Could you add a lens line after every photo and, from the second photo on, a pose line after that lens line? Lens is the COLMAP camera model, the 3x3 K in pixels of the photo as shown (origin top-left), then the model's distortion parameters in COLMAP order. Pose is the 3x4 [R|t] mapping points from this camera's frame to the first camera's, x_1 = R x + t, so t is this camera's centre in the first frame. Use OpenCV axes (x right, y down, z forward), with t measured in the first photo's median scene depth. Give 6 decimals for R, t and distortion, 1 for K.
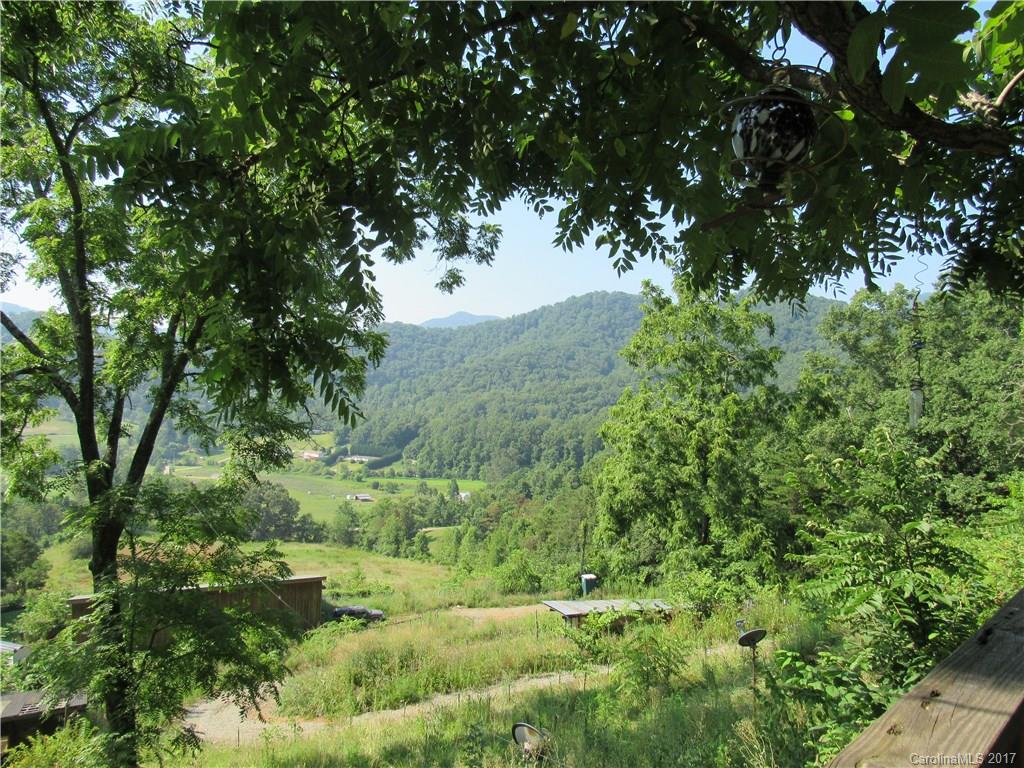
lens RADIAL K [[735.8, 0, 510.9], [0, 735.8, 384.5], [0, 0, 1]] dist [-0.027056, 0.007545]
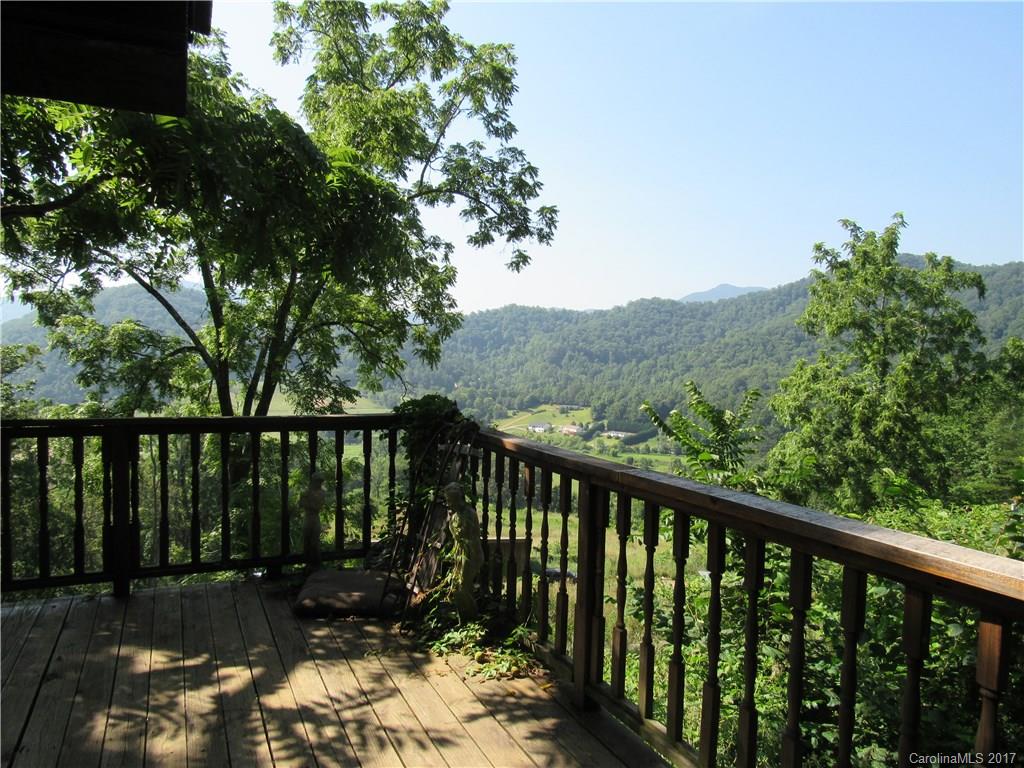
lens RADIAL K [[735.8, 0, 511.5], [0, 735.8, 383.0], [0, 0, 1]] dist [-0.027056, 0.007545]
pose [[0.938622, -0.003664, -0.344929, 0.106381], [0.013901, 0.999533, 0.027212, 0.004358], [0.344668, -0.030337, 0.938234, -0.016103]]
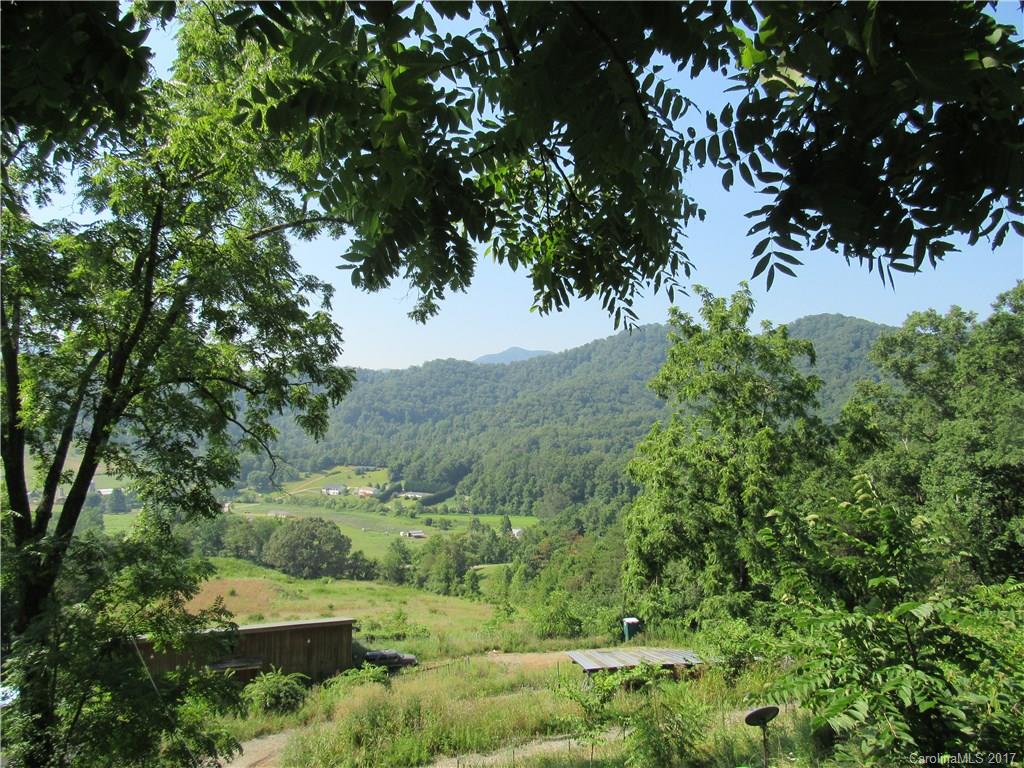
lens RADIAL K [[735.8, 0, 511.6], [0, 735.8, 386.8], [0, 0, 1]] dist [-0.027056, 0.007545]
pose [[0.997225, -0.016510, -0.072599, 0.033820], [0.013284, 0.998912, -0.044692, -0.000652], [0.073258, 0.043604, 0.996359, 0.036411]]
